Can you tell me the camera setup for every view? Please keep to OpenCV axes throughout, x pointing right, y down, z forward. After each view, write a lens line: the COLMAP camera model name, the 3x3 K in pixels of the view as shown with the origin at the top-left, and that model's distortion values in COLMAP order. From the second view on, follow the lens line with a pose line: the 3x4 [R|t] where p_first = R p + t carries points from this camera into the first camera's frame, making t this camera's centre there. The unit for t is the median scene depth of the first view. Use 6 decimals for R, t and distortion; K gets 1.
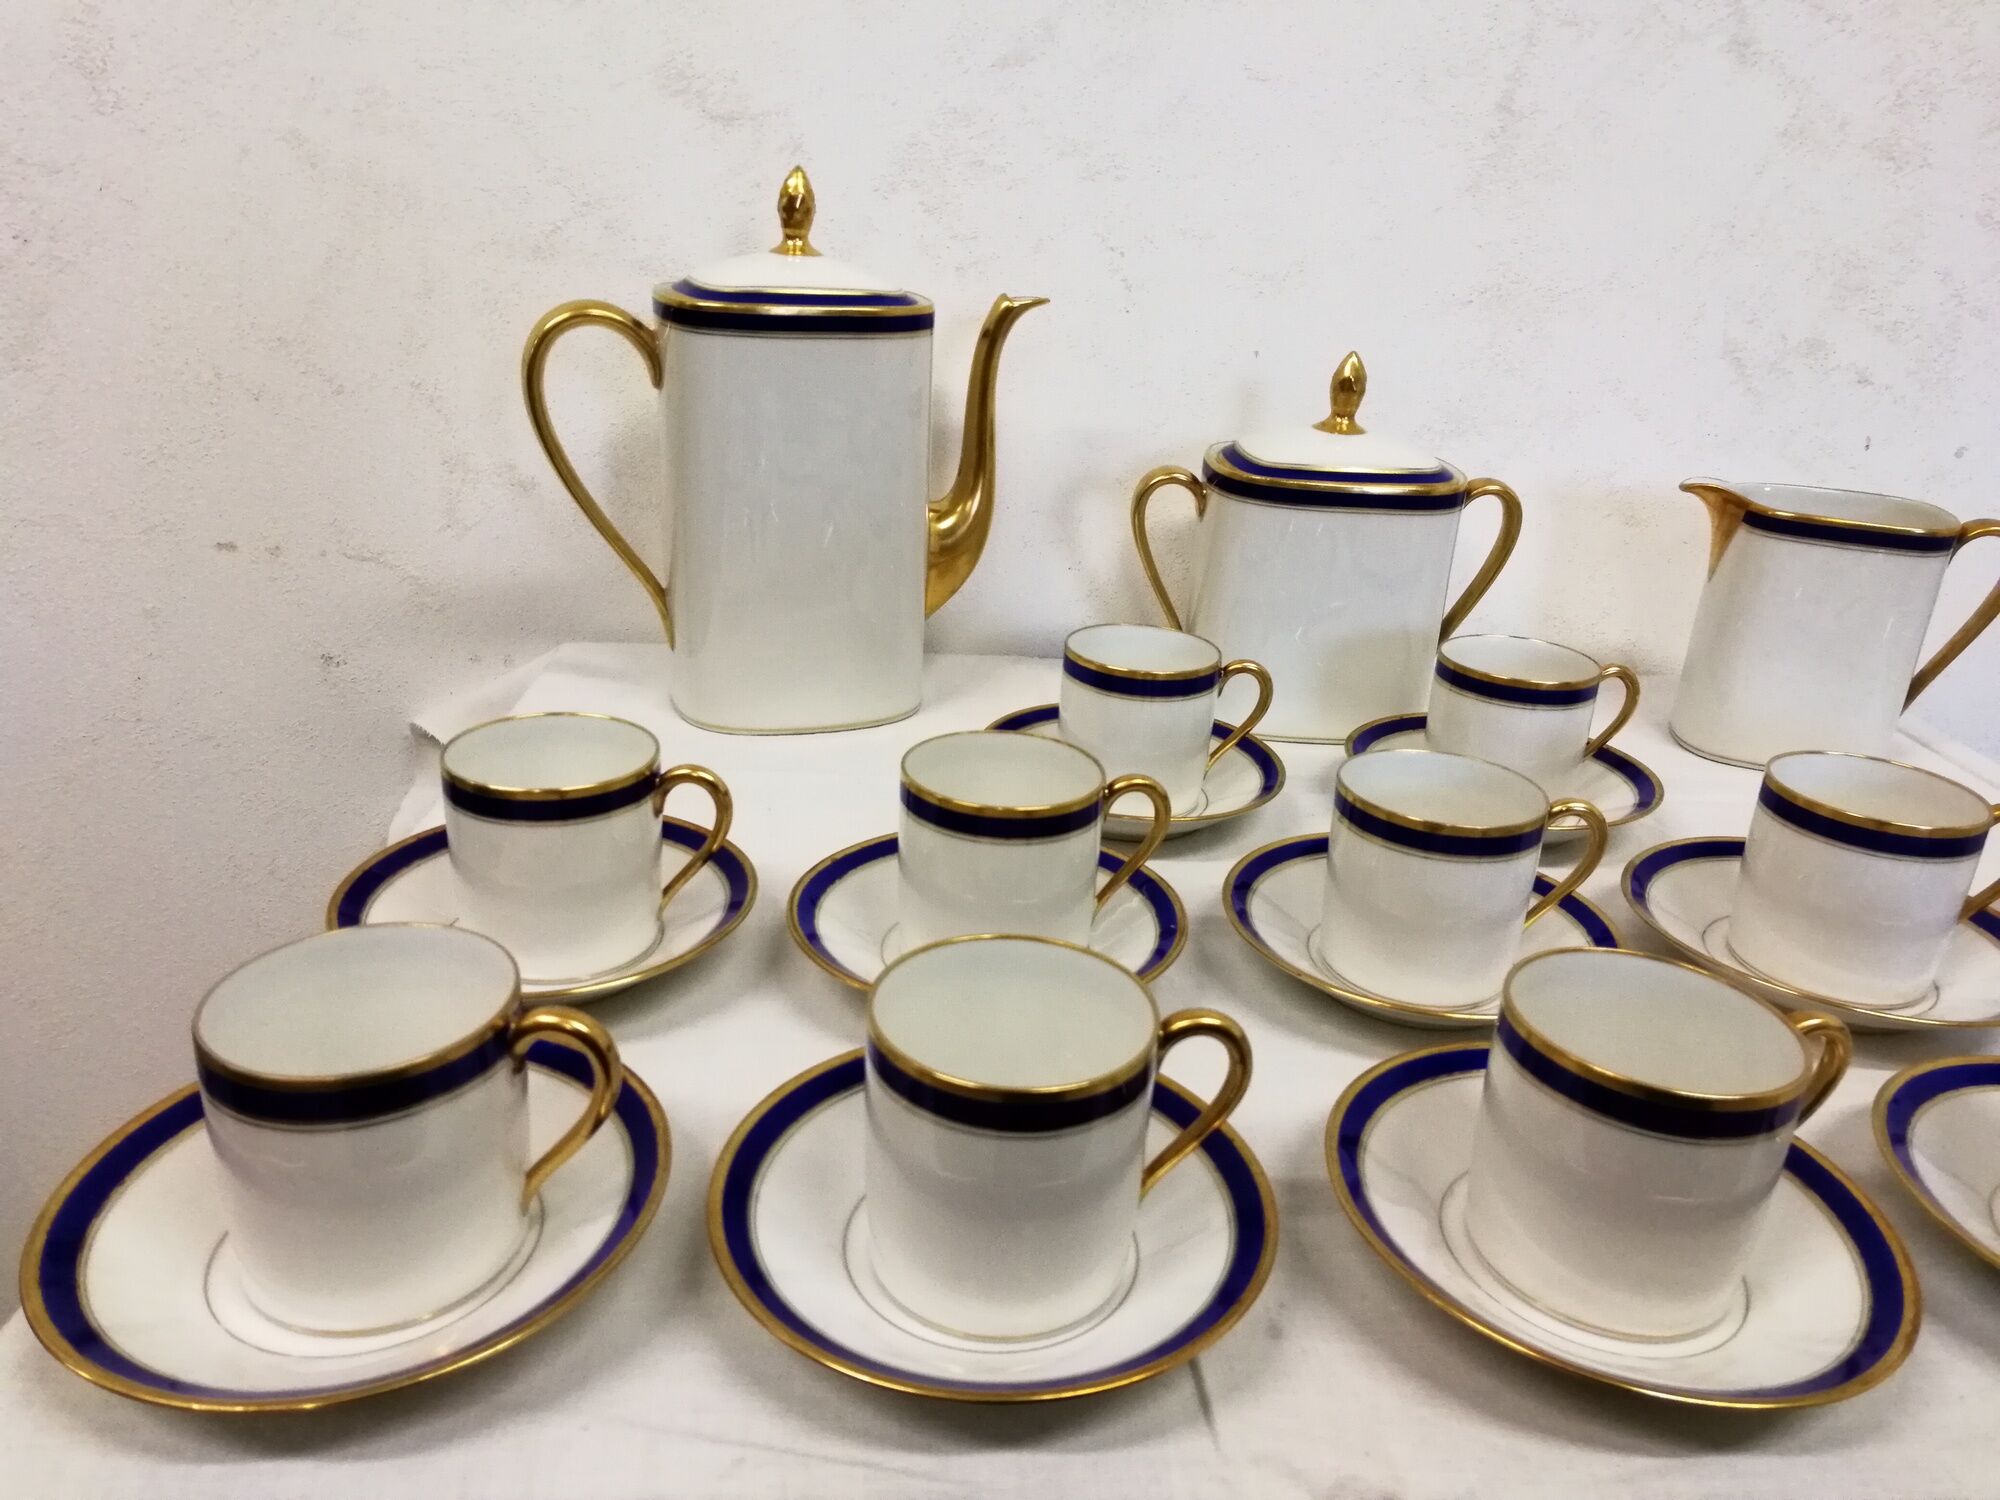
lens RADIAL K [[1425.4, 0, 1004.4], [0, 1425.4, 749.8], [0, 0, 1]] dist [-0.002535, 0.012376]
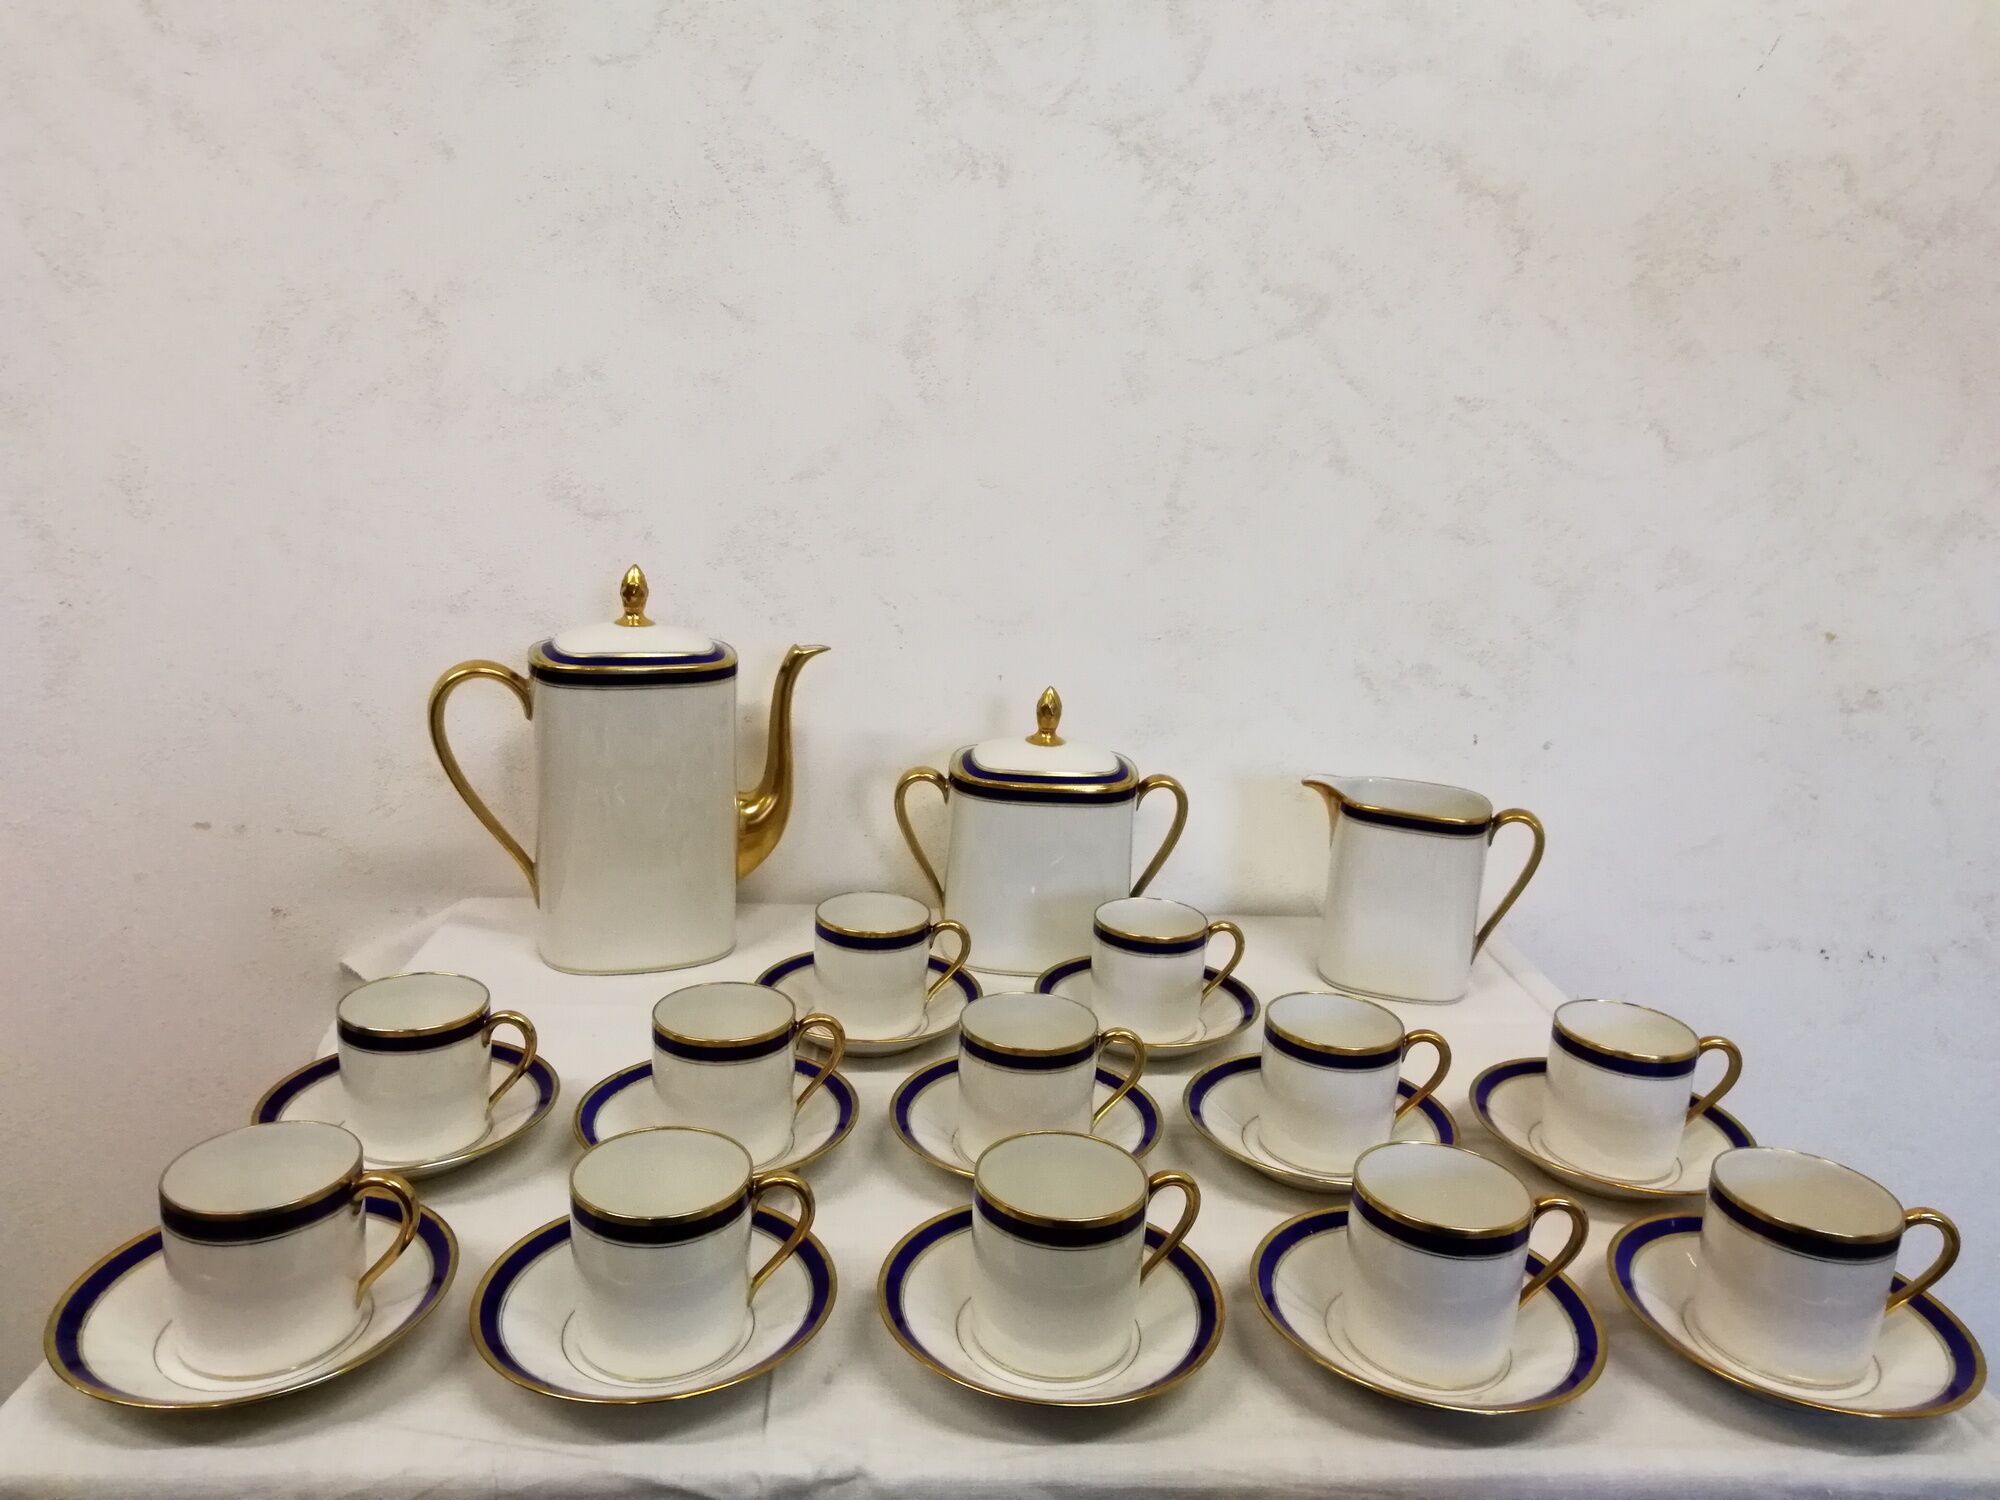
lens RADIAL K [[1425.4, 0, 1007.7], [0, 1425.4, 741.7], [0, 0, 1]] dist [-0.002535, 0.012376]
pose [[0.999838, -0.003475, 0.017641, 0.177665], [0.005932, 0.989962, -0.141208, -0.035042], [-0.016973, 0.141290, 0.989823, -0.332943]]
